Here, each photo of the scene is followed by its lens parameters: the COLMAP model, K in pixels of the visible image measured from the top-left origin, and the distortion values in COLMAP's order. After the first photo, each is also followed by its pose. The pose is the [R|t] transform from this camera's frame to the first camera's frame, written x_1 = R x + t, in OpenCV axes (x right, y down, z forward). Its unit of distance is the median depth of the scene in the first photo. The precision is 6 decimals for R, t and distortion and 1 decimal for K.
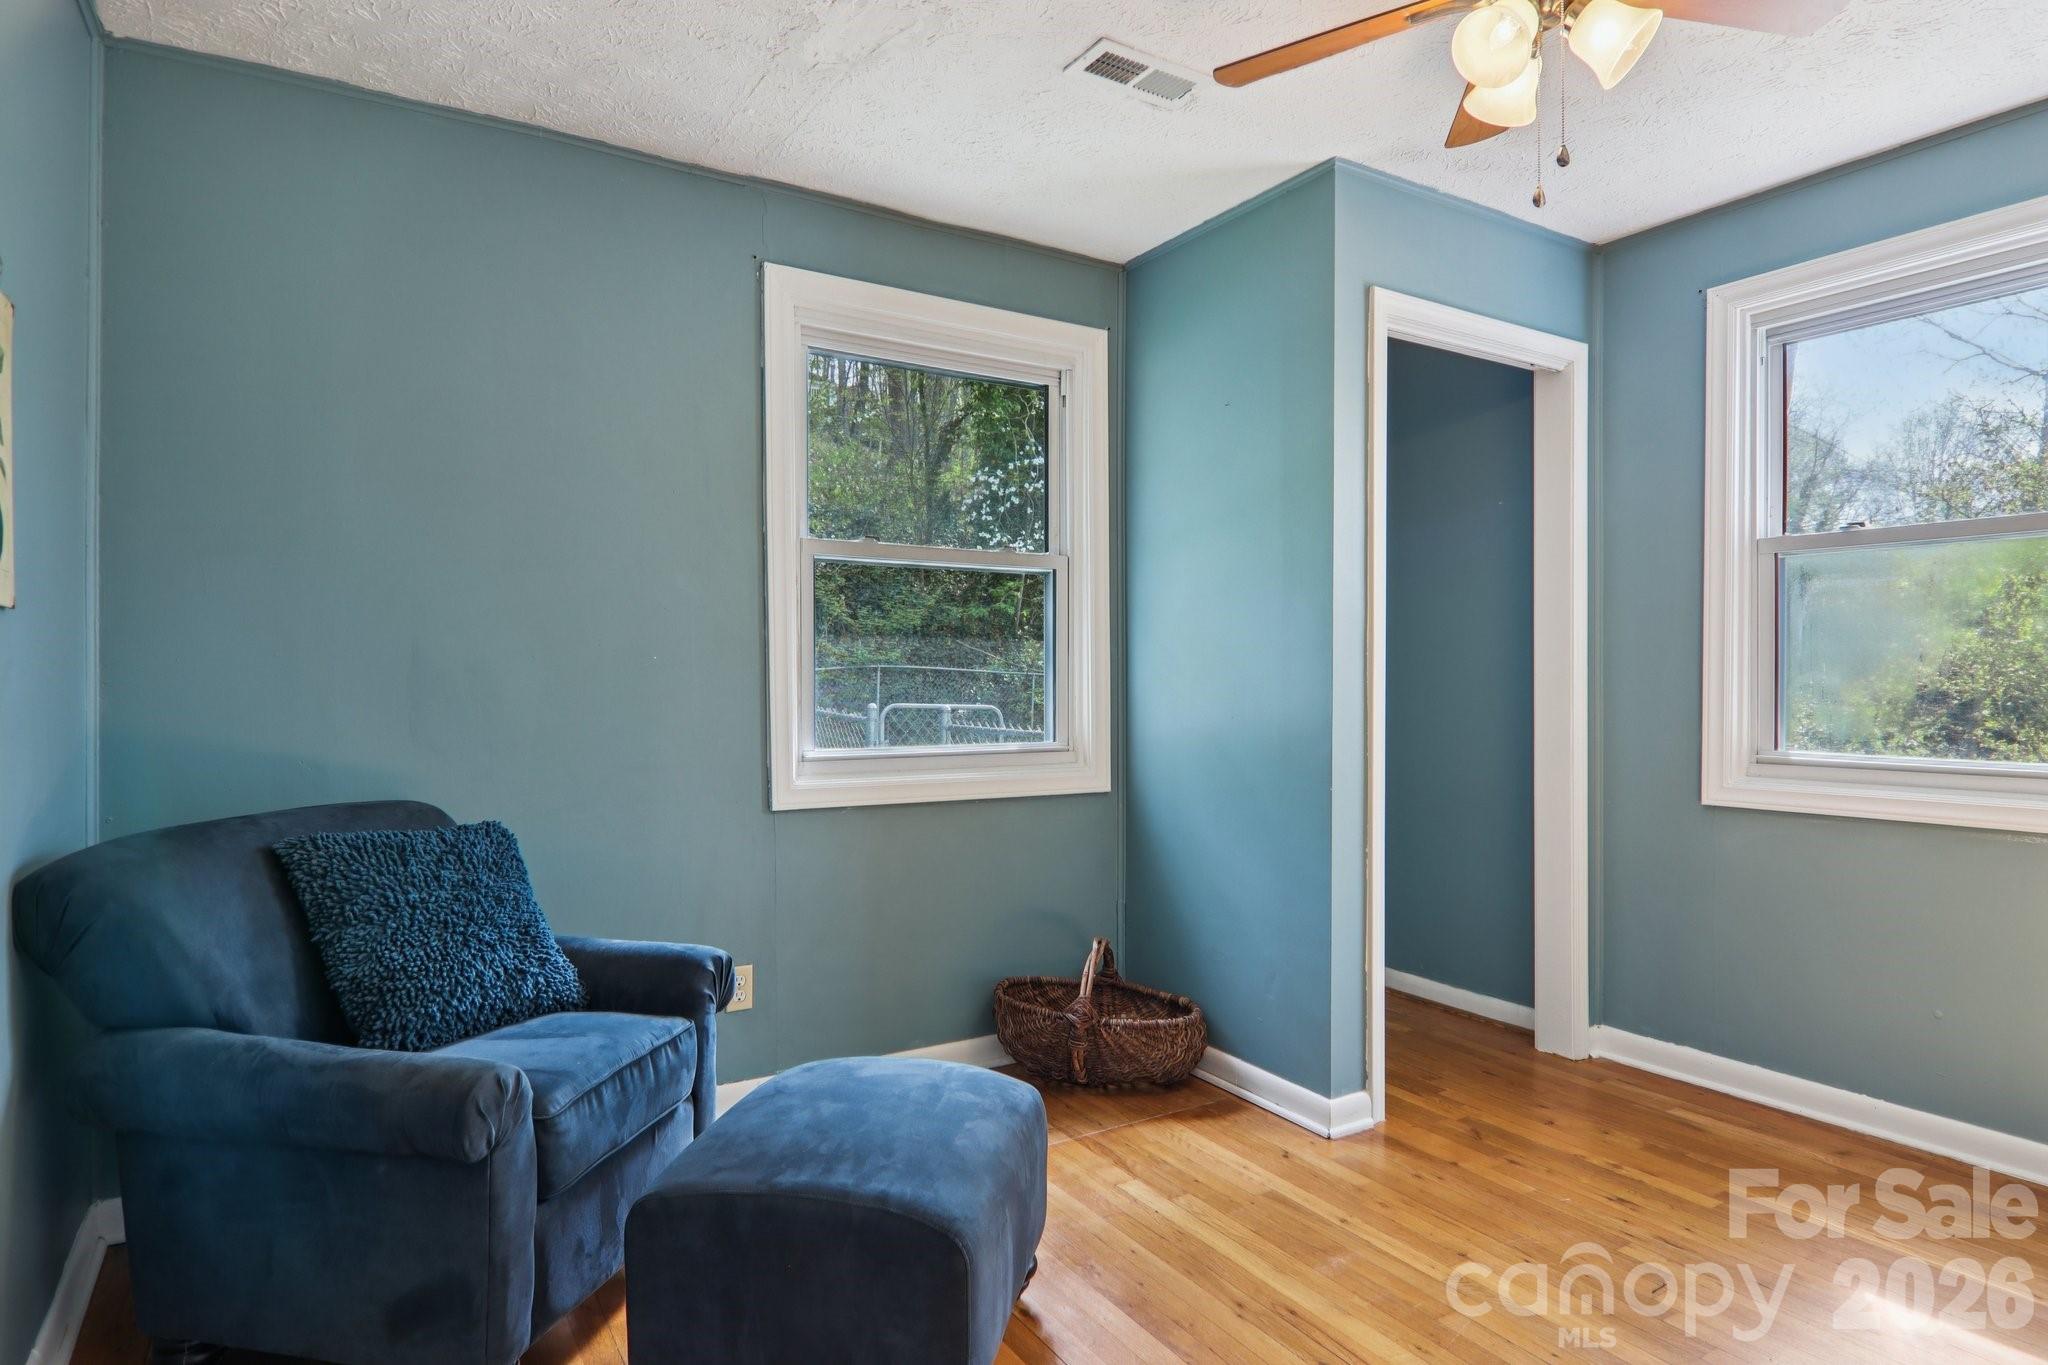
lens RADIAL K [[1152.5, 0, 1023.3], [0, 1152.5, 696.6], [0, 0, 1]] dist [0.005483, -0.021872]
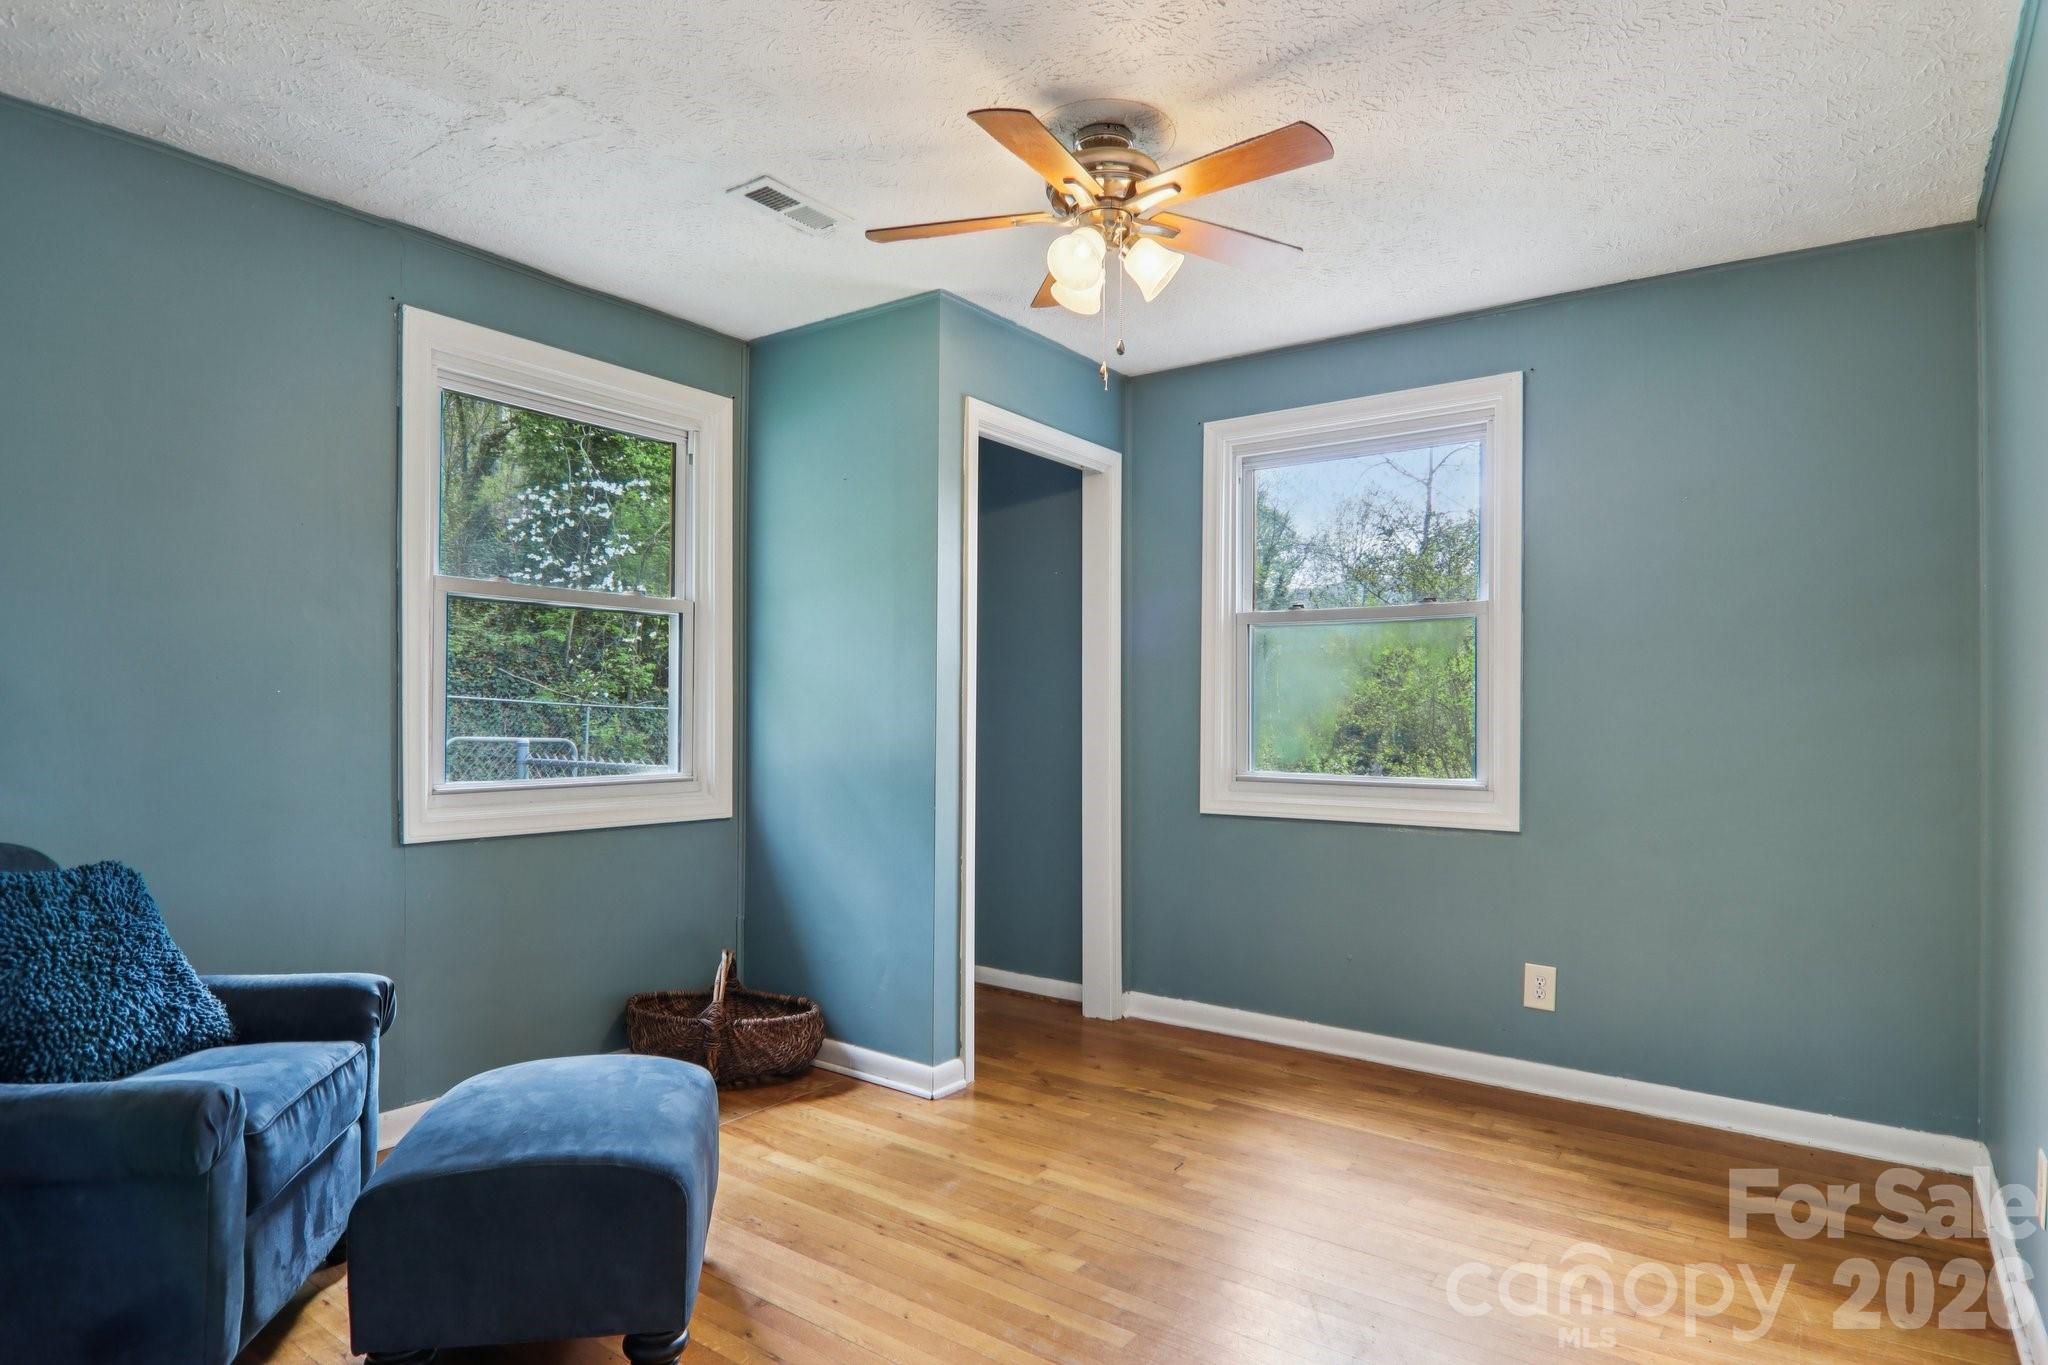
lens RADIAL K [[1132.4, 0, 1054.6], [0, 1132.4, 705.2], [0, 0, 1]] dist [-0.019234, -0.001956]
pose [[0.916559, 0.009487, 0.399787, -0.089821], [-0.001285, 0.999783, -0.020778, -0.002523], [-0.399897, 0.018530, 0.916373, -0.132503]]
